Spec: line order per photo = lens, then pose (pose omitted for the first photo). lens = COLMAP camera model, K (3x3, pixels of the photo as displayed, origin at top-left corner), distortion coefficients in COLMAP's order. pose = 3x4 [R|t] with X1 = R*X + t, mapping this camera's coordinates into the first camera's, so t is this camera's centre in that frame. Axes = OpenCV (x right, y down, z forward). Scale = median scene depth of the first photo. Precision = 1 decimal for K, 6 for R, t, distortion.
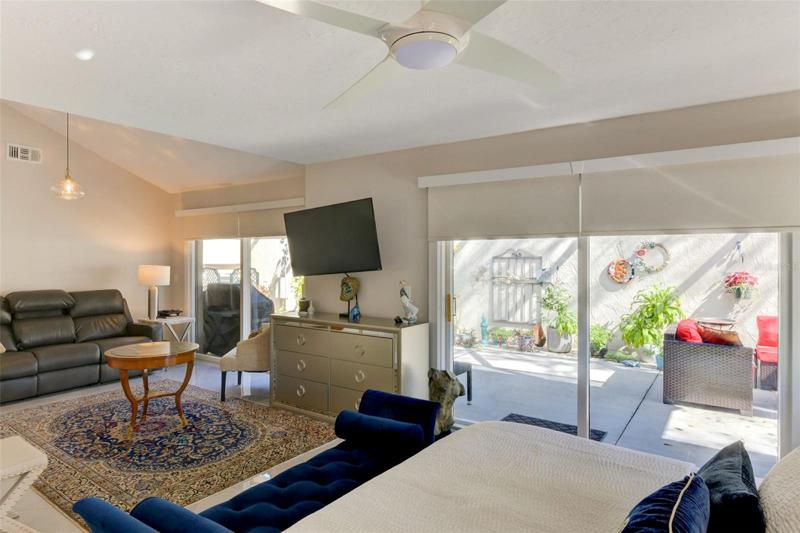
lens RADIAL K [[453.5, 0, 400.5], [0, 453.5, 260.5], [0, 0, 1]] dist [-0.002365, -0.002666]
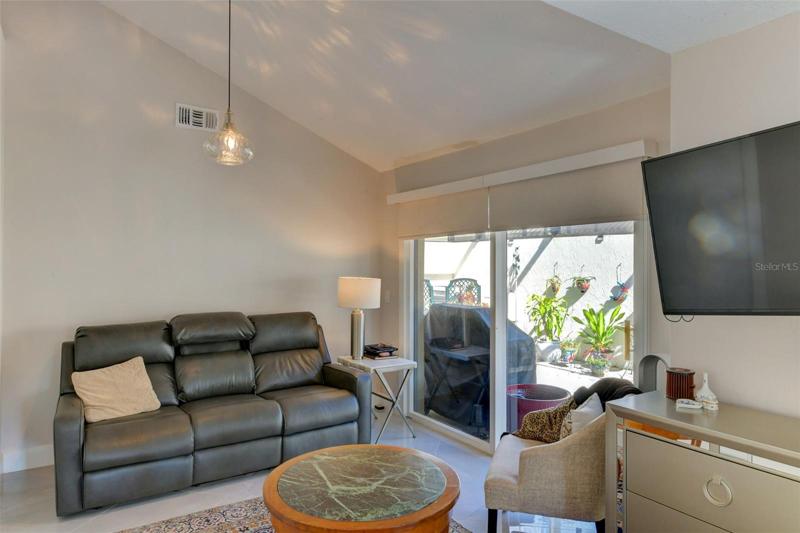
lens RADIAL K [[507.8, 0, 400.2], [0, 507.8, 265.9], [0, 0, 1]] dist [0.002443, 0.000986]
pose [[0.917263, 0.002383, -0.398274, -0.205414], [-0.004582, 0.999979, -0.004571, -0.002580], [0.398255, 0.006018, 0.917255, 0.365336]]
